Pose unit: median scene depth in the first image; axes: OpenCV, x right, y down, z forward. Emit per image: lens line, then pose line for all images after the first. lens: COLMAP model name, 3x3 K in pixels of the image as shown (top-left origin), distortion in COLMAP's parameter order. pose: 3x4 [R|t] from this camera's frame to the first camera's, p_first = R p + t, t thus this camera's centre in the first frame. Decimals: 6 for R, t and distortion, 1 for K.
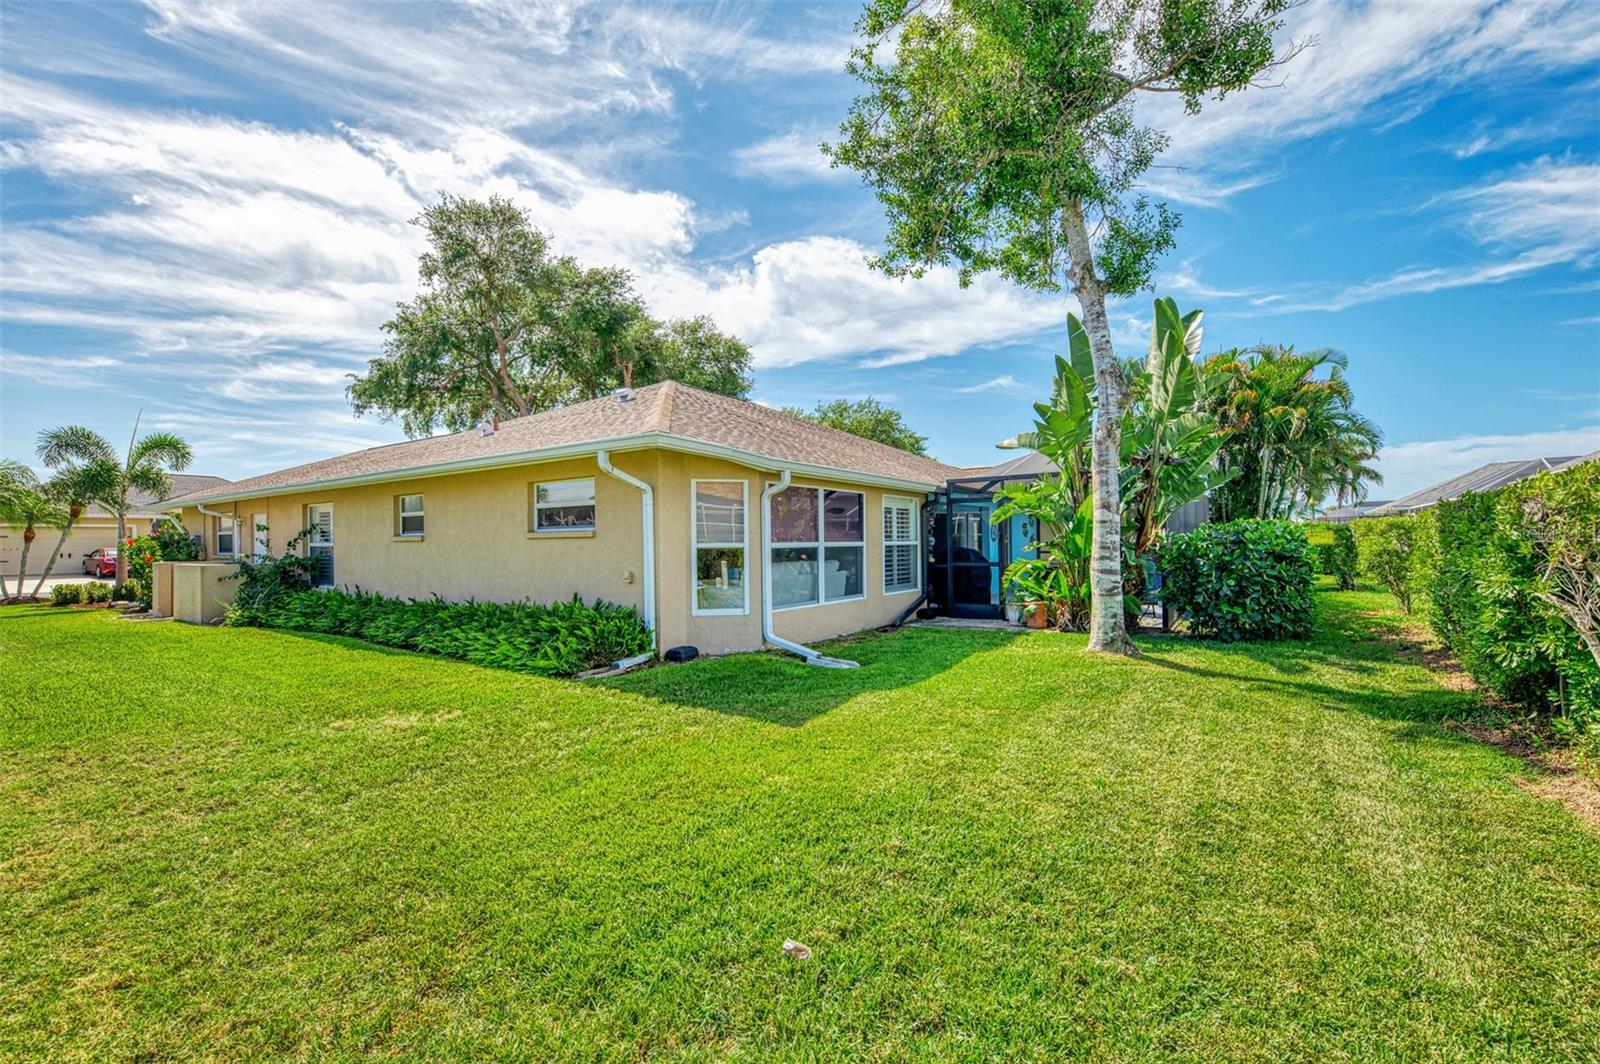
lens RADIAL K [[657.1, 0, 800.0], [0, 657.1, 532.0], [0, 0, 1]] dist [-0.001836, -0.000182]
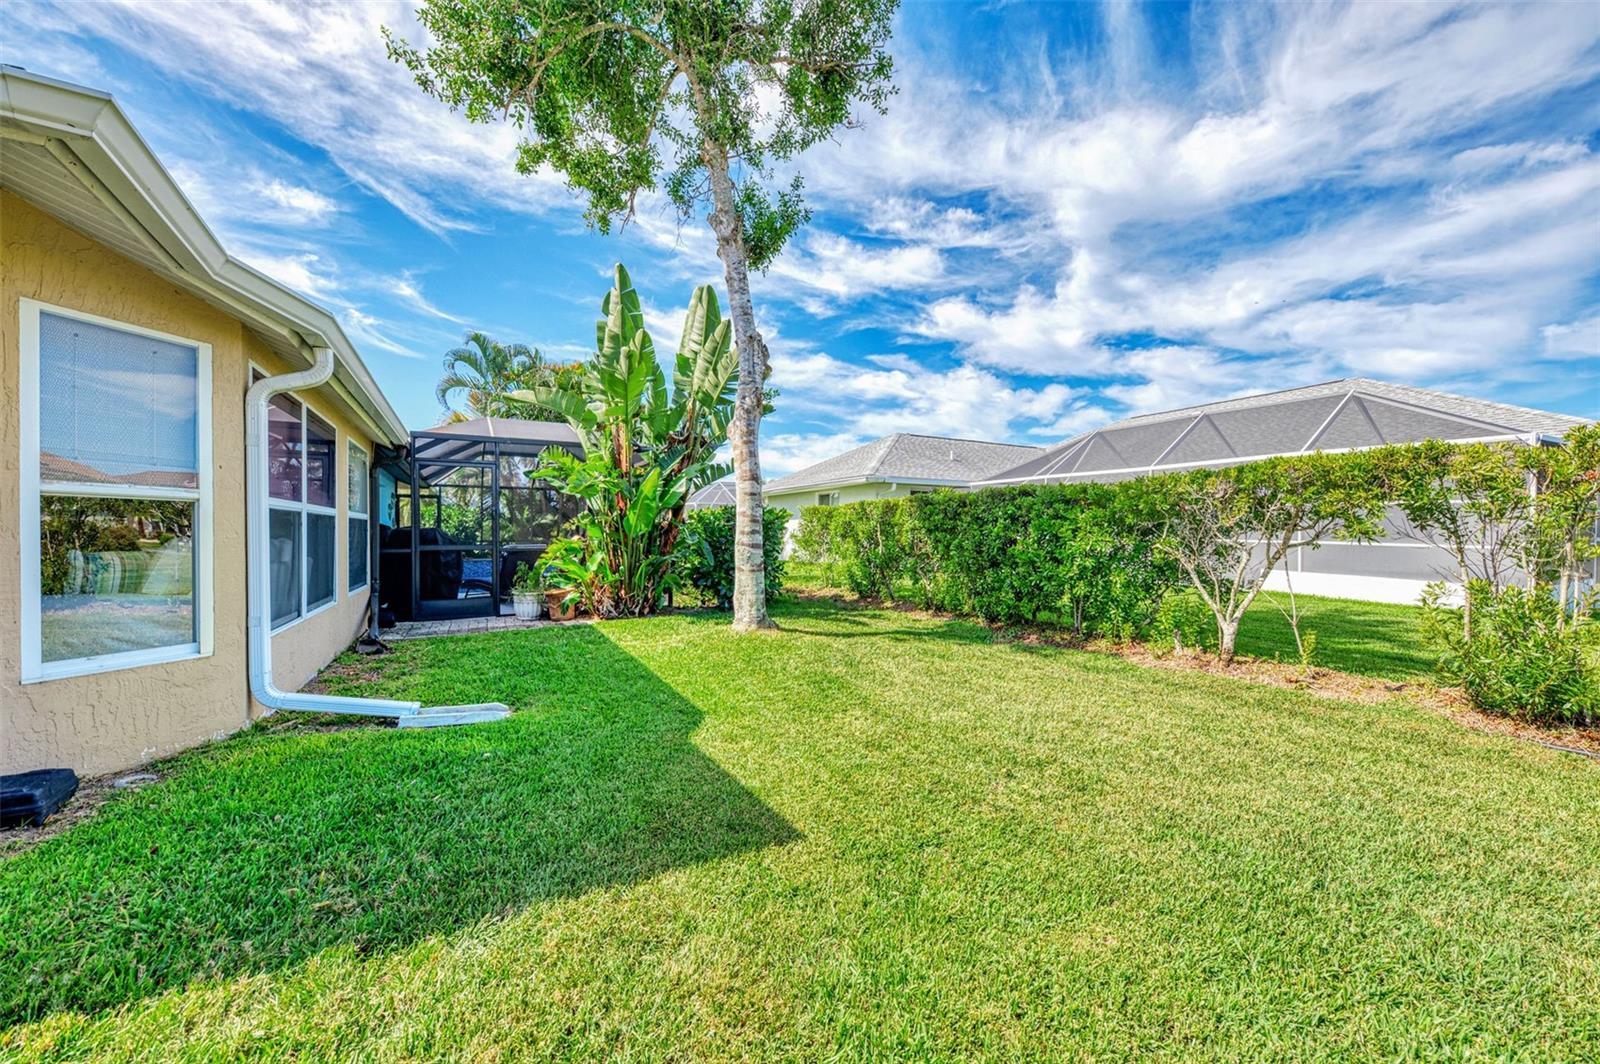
lens RADIAL K [[608.5, 0, 800.0], [0, 608.5, 532.0], [0, 0, 1]] dist [0.000493, -0.000115]
pose [[0.461453, 0.014743, 0.887042, -0.255892], [-0.022438, 0.999736, -0.004944, 0.037091], [-0.886881, -0.017622, 0.461662, 0.464650]]
